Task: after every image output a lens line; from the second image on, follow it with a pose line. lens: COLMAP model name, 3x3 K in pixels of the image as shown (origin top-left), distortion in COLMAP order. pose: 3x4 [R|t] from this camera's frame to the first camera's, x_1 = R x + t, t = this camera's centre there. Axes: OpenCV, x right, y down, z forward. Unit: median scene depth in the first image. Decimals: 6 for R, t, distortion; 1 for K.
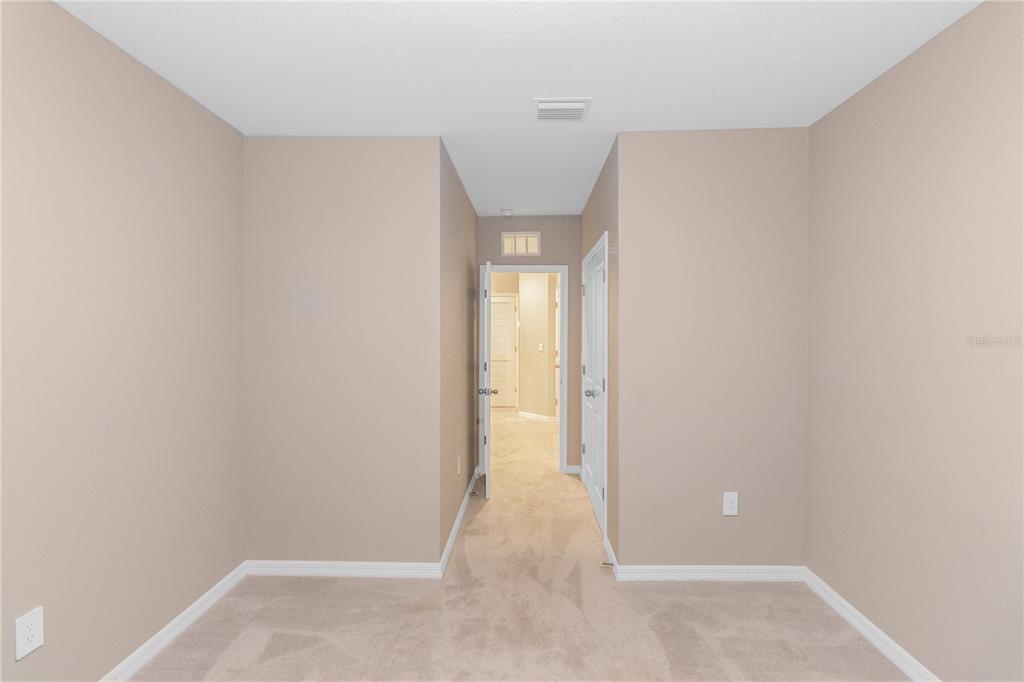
lens RADIAL K [[472.9, 0, 511.0], [0, 472.9, 329.7], [0, 0, 1]] dist [0.002245, 0.000140]
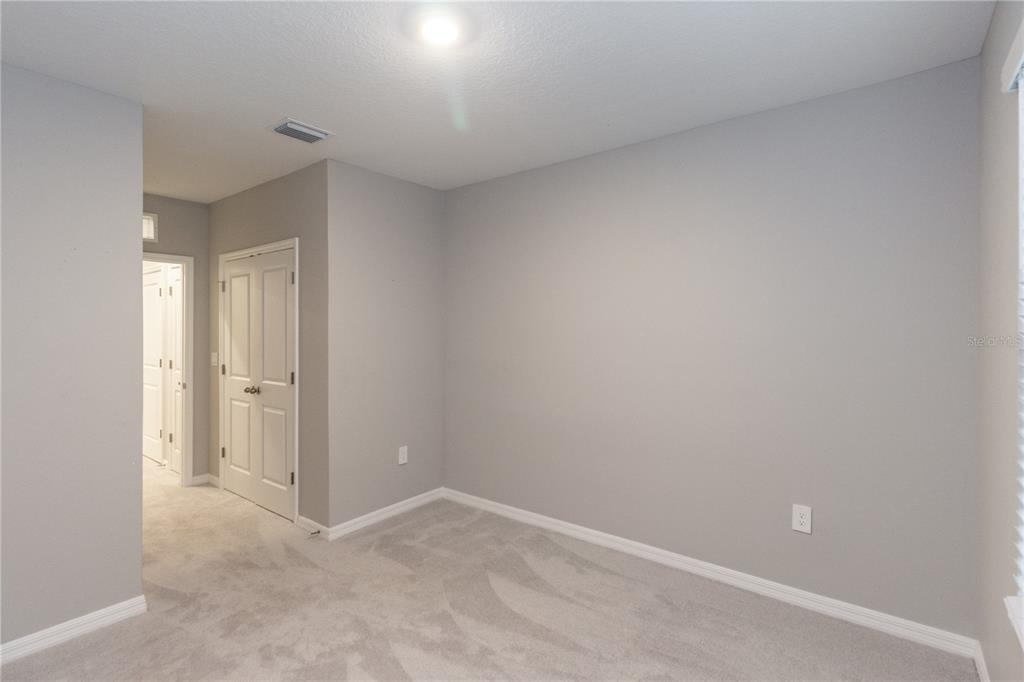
lens RADIAL K [[472.9, 0, 511.0], [0, 472.9, 329.7], [0, 0, 1]] dist [0.002245, 0.000140]
pose [[0.603789, -0.001954, 0.797142, -0.448466], [-0.000322, 0.999996, 0.002695, 0.002021], [-0.797144, -0.001884, 0.603786, -0.069006]]
